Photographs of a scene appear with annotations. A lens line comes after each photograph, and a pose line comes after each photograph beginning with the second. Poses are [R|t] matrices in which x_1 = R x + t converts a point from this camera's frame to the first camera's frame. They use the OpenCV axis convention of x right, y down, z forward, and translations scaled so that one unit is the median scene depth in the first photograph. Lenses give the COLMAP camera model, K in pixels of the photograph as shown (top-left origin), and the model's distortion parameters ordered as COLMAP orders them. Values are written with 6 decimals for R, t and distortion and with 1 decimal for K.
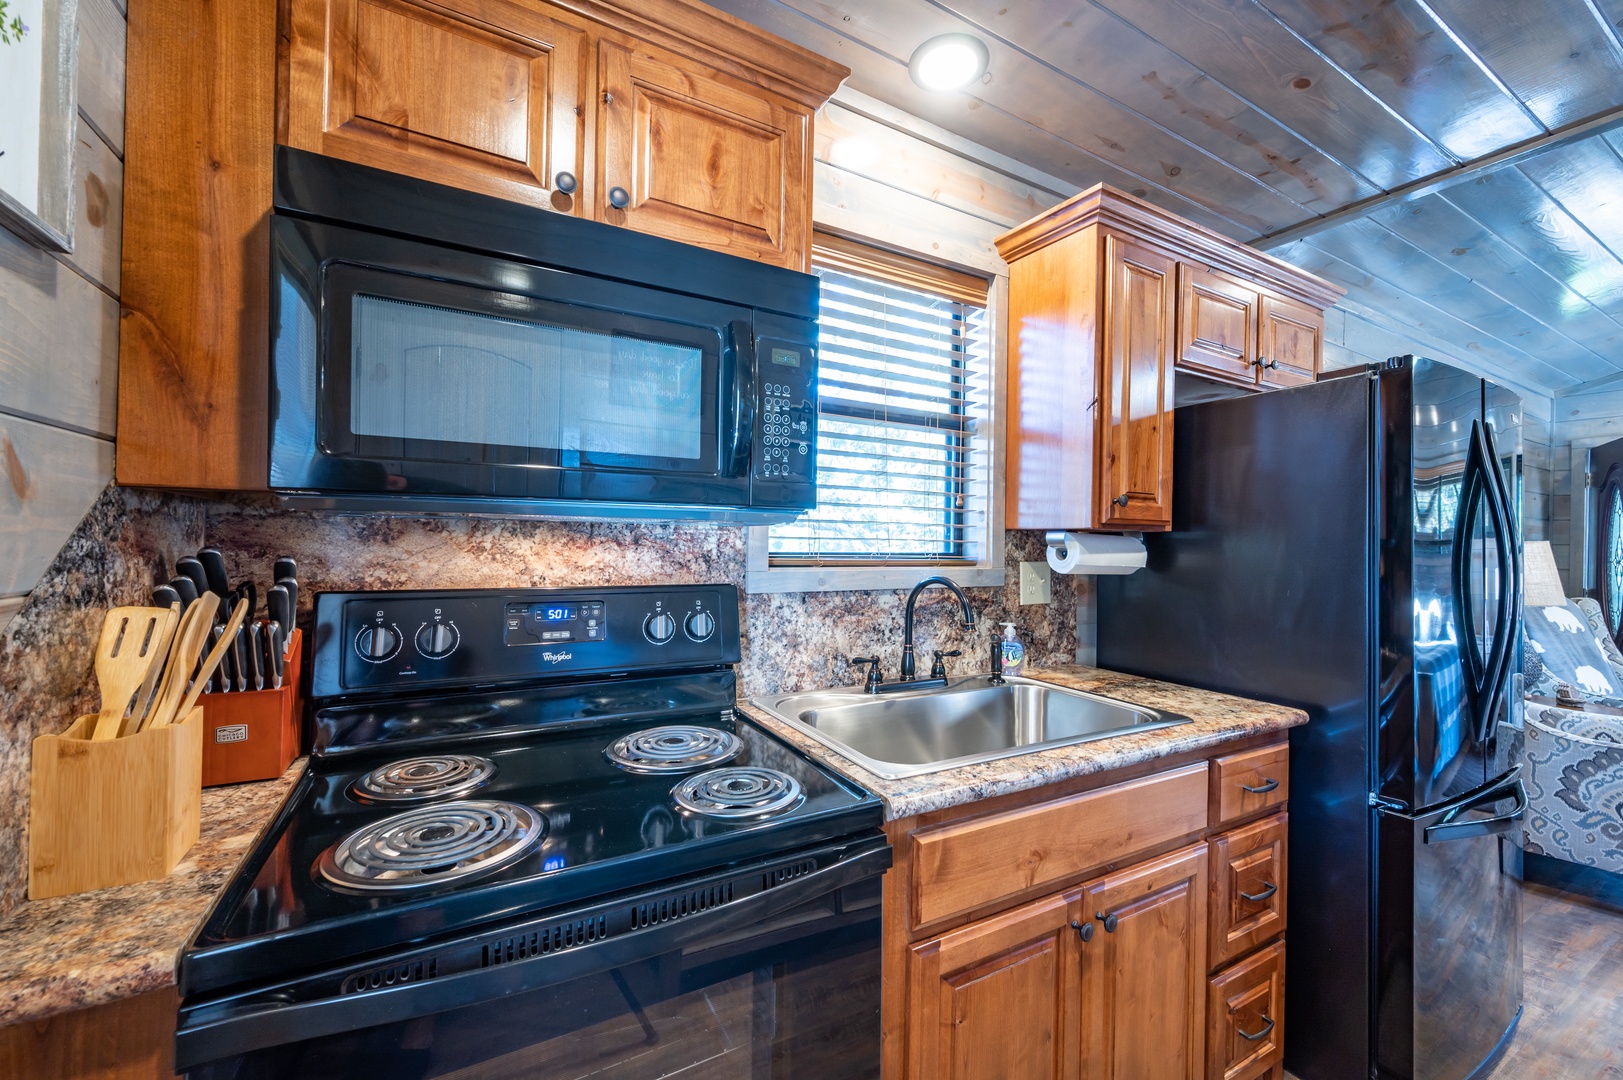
lens RADIAL K [[641.1, 0, 809.1], [0, 641.1, 539.6], [0, 0, 1]] dist [-0.001465, 0.000689]
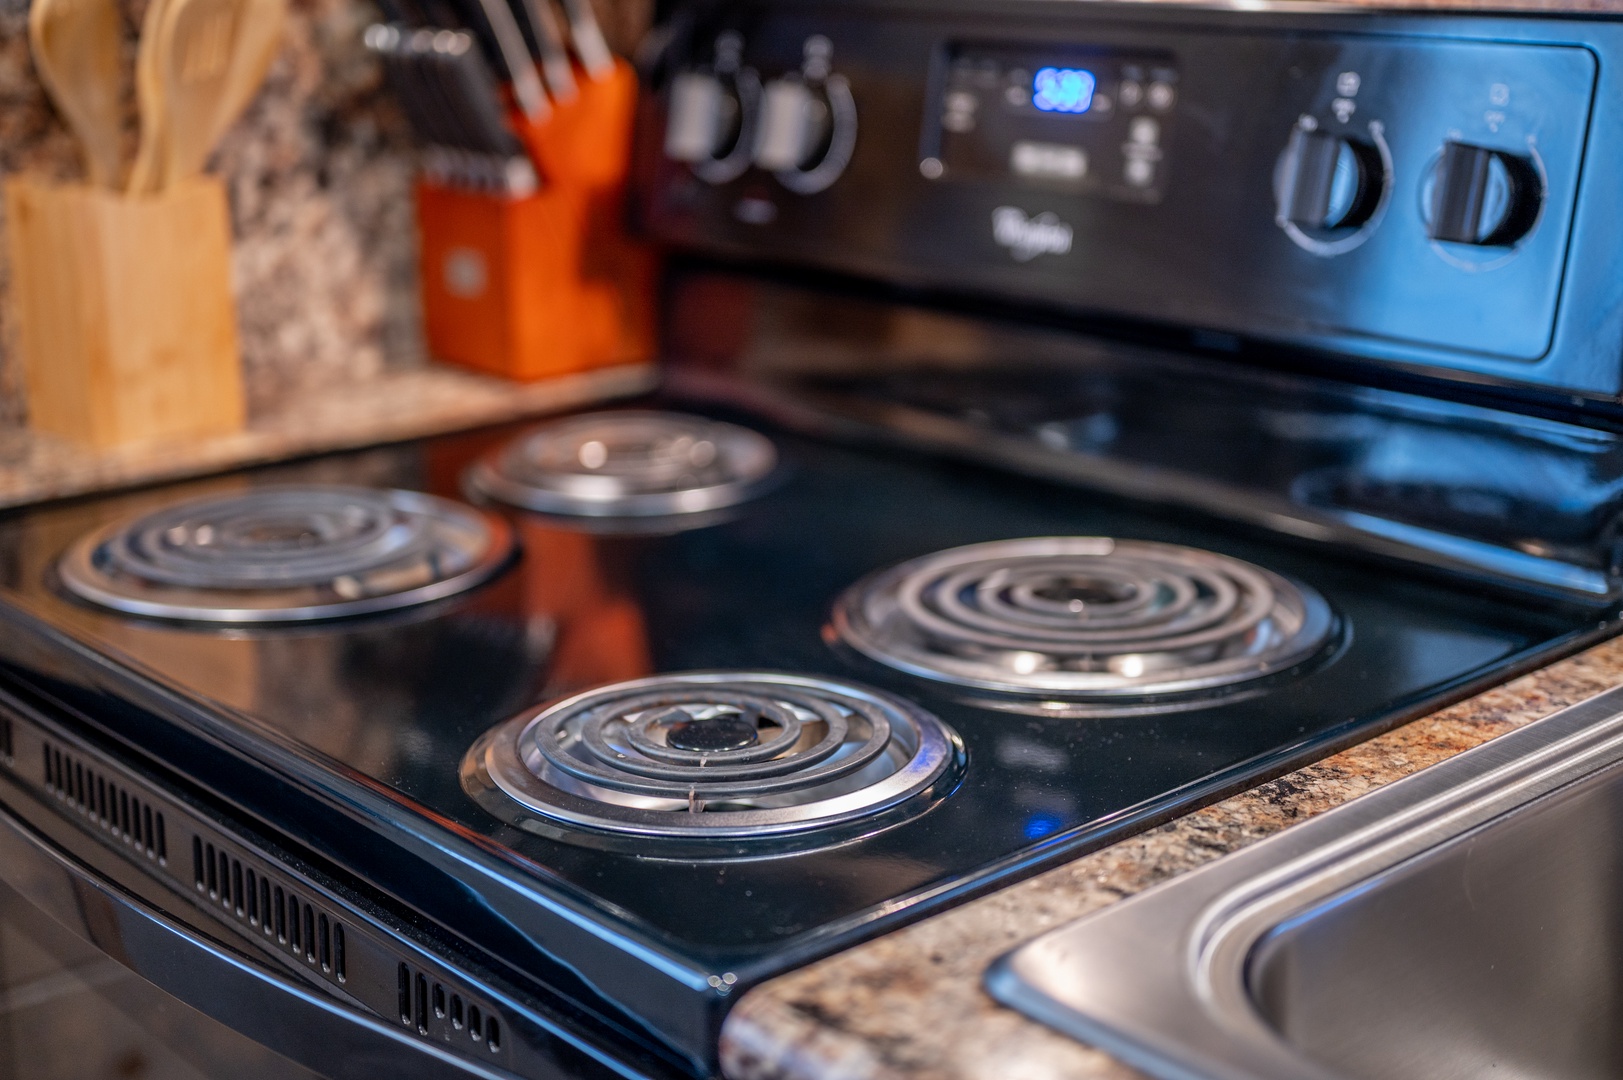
lens RADIAL K [[2323.6, 0, 814.9], [0, 2323.6, 548.4], [0, 0, 1]] dist [0.006579, 0.000000]
pose [[0.220460, 0.252287, -0.942204, 0.526314], [0.017776, 0.964771, 0.262488, 0.031742], [0.975234, -0.074616, 0.208208, 0.546685]]
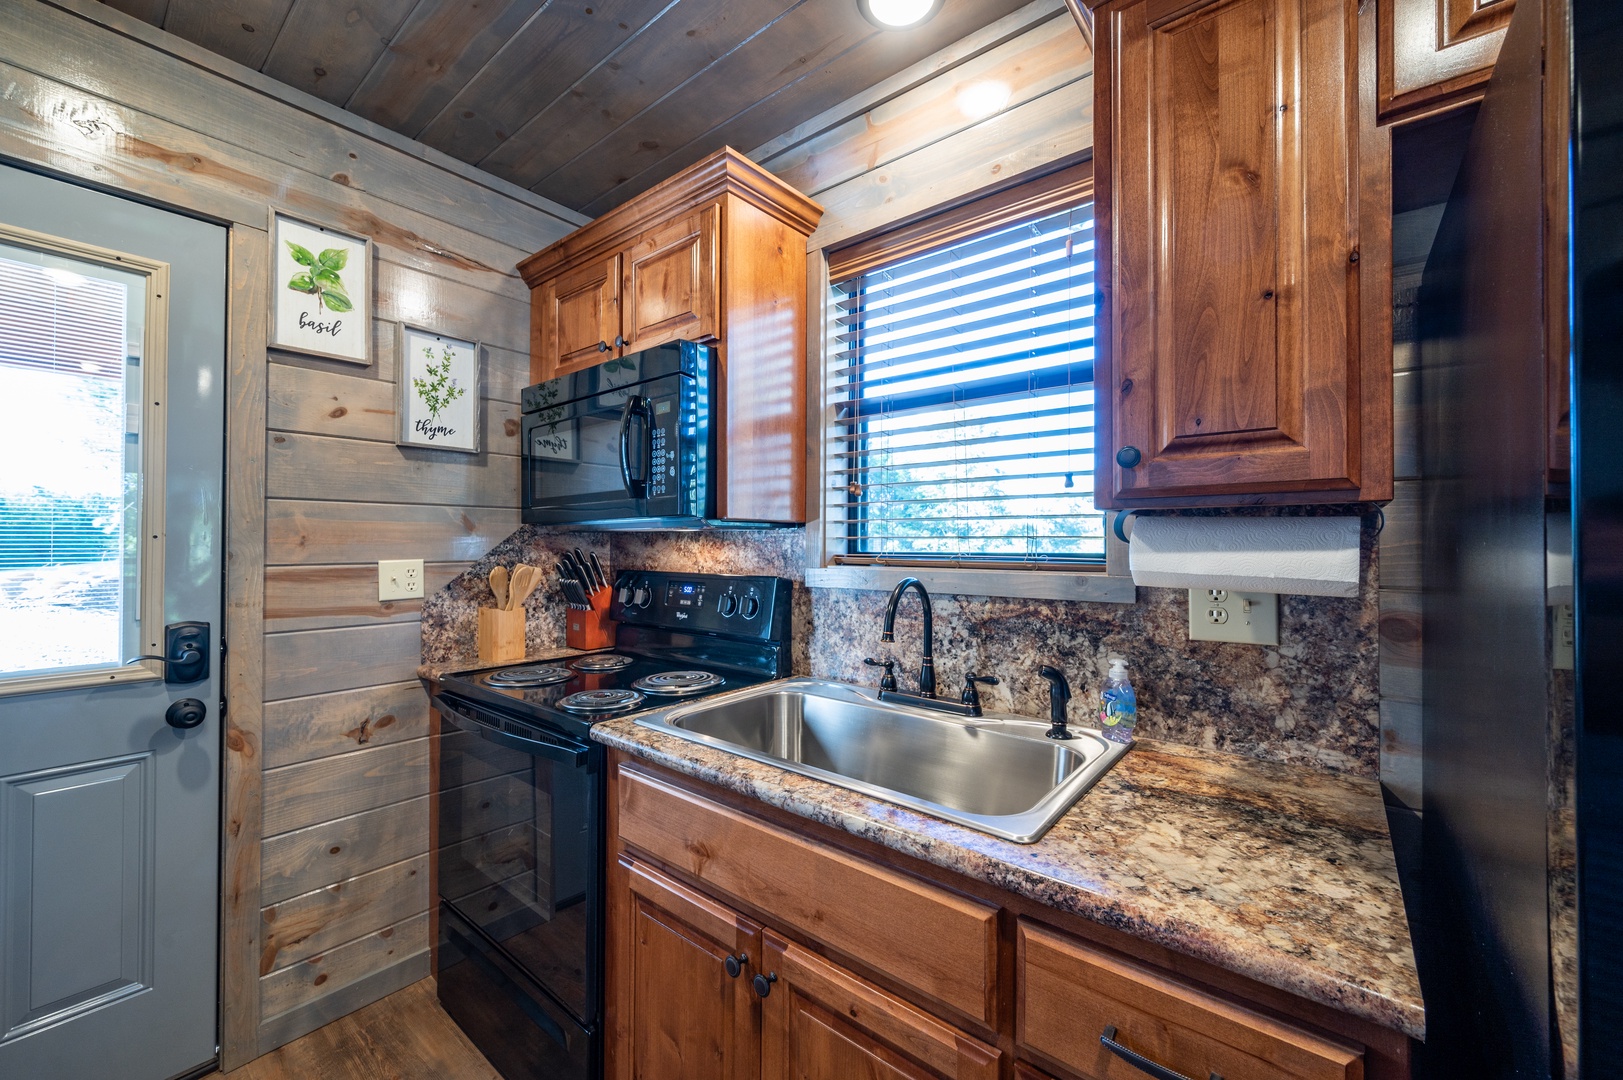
lens RADIAL K [[641.1, 0, 807.8], [0, 641.1, 537.2], [0, 0, 1]] dist [-0.001465, 0.000689]
pose [[0.363955, -0.026384, -0.931043, 1.005995], [0.007321, 0.999649, -0.025466, 0.024153], [0.931388, 0.002452, 0.364021, 0.582277]]
